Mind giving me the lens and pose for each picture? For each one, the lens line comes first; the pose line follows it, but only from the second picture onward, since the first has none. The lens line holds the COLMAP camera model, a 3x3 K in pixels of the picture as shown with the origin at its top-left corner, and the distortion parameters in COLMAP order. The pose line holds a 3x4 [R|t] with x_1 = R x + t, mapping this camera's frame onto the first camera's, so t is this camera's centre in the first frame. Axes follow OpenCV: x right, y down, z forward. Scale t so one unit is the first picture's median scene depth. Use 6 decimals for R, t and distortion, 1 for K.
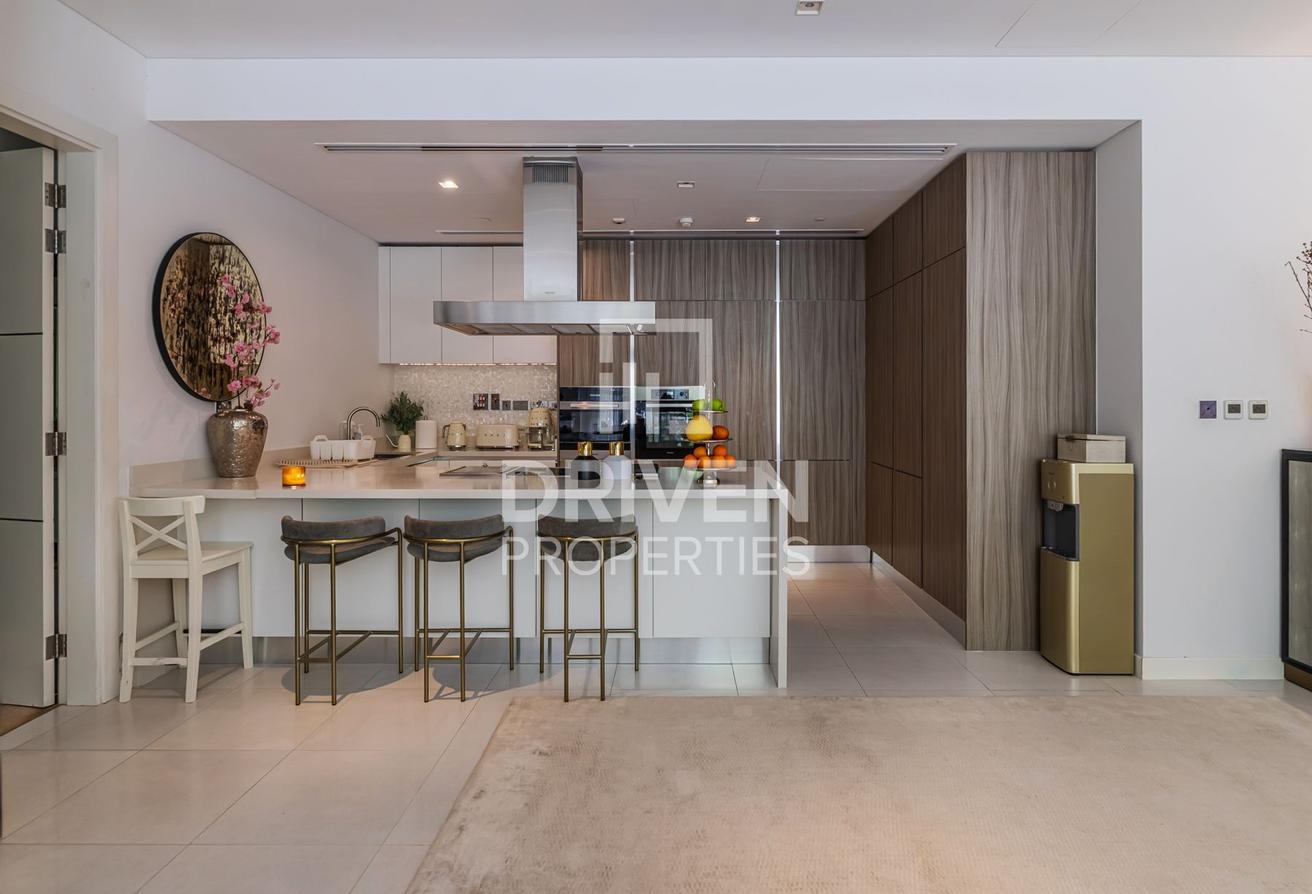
lens RADIAL K [[765.8, 0, 660.8], [0, 765.8, 400.5], [0, 0, 1]] dist [0.001548, 0.000599]
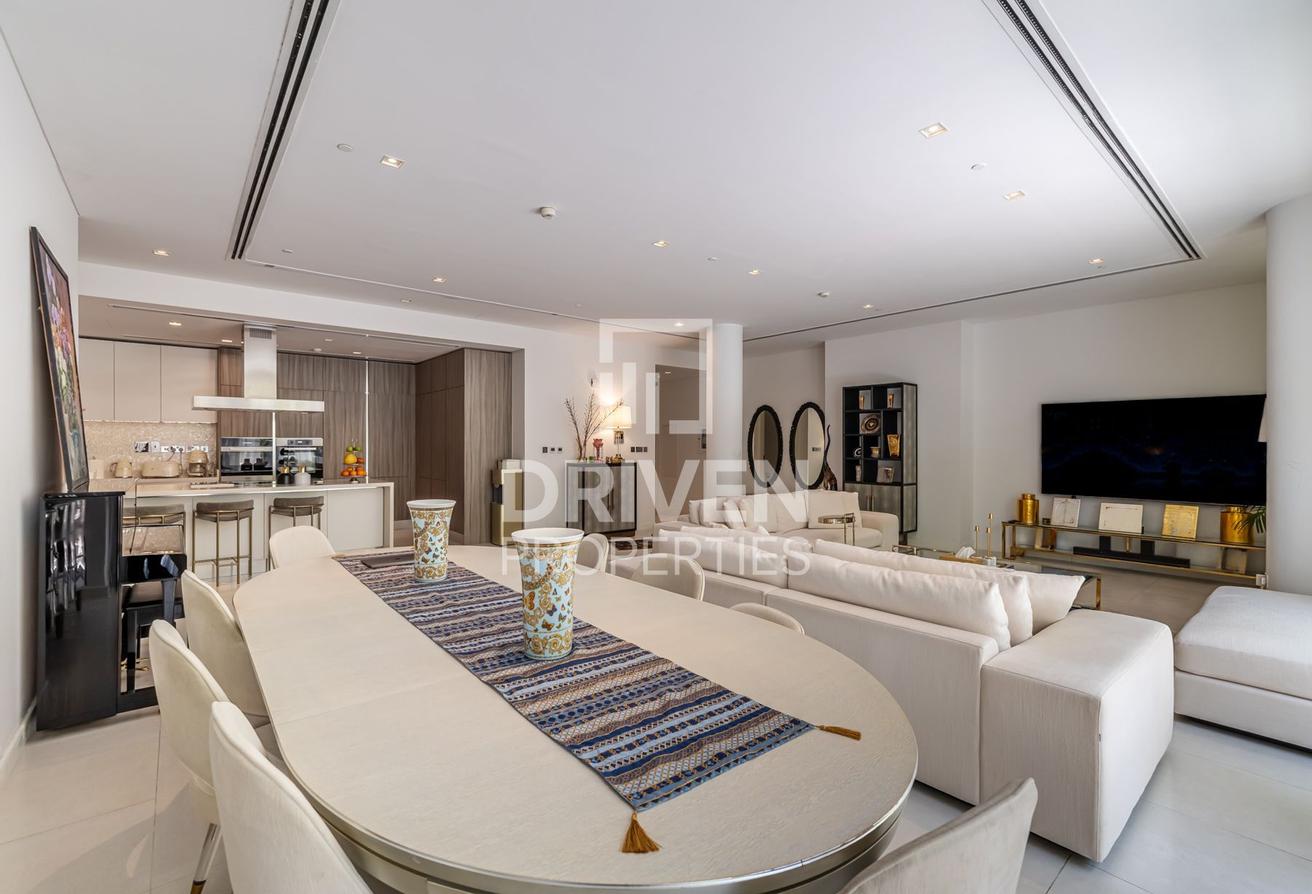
lens RADIAL K [[567.1, 0, 656.0], [0, 567.1, 447.0], [0, 0, 1]] dist [0.003300, -0.000099]
pose [[0.764500, -0.000473, 0.644623, -0.325127], [-0.002893, 0.999987, 0.004165, -0.008666], [-0.644617, -0.005049, 0.764489, -0.840365]]
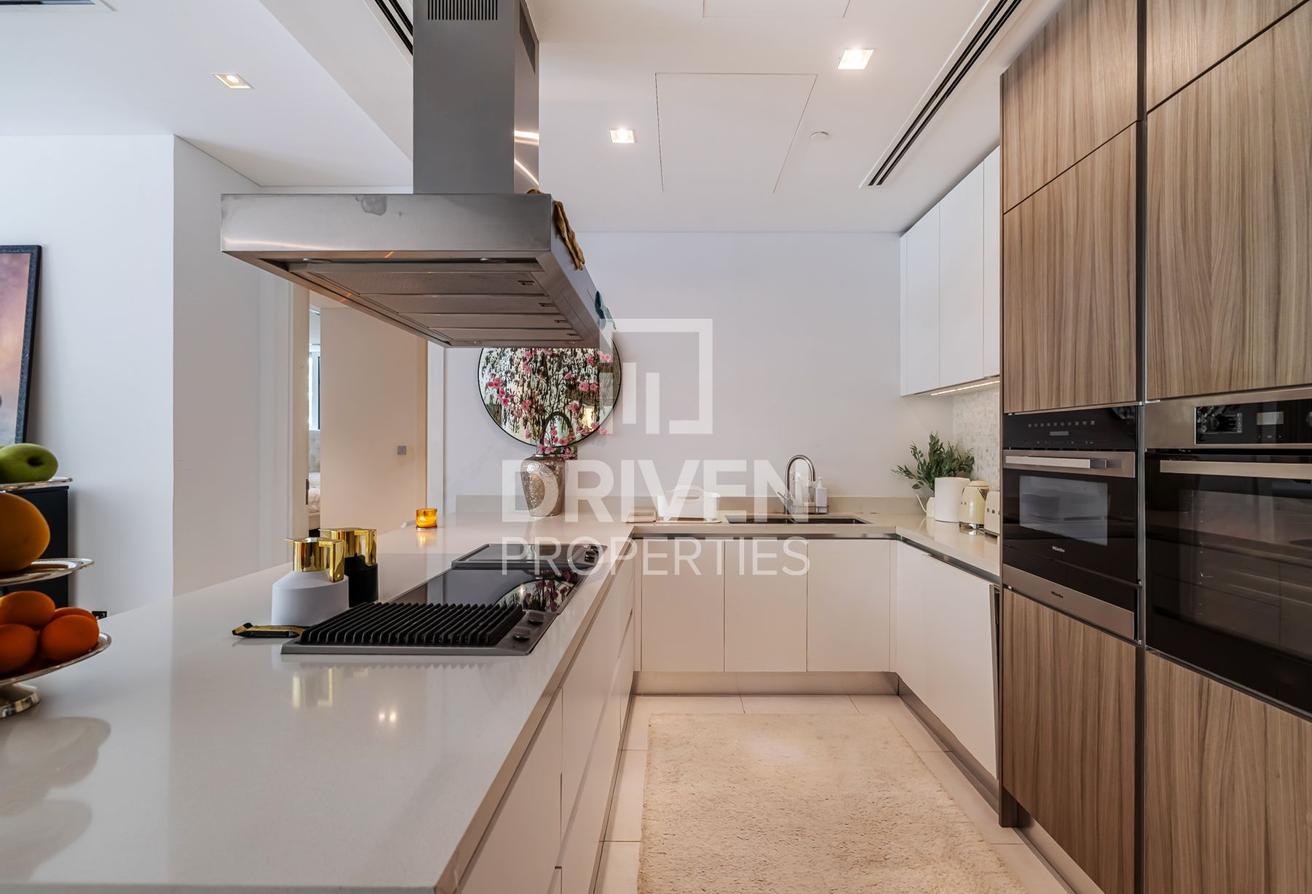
lens RADIAL K [[567.1, 0, 656.0], [0, 567.1, 447.0], [0, 0, 1]] dist [0.003300, -0.000099]
pose [[0.002505, -0.002230, -0.999994, 0.287200], [-0.003844, 0.999990, -0.002240, 0.001451], [0.999989, 0.003850, 0.002497, 1.248118]]
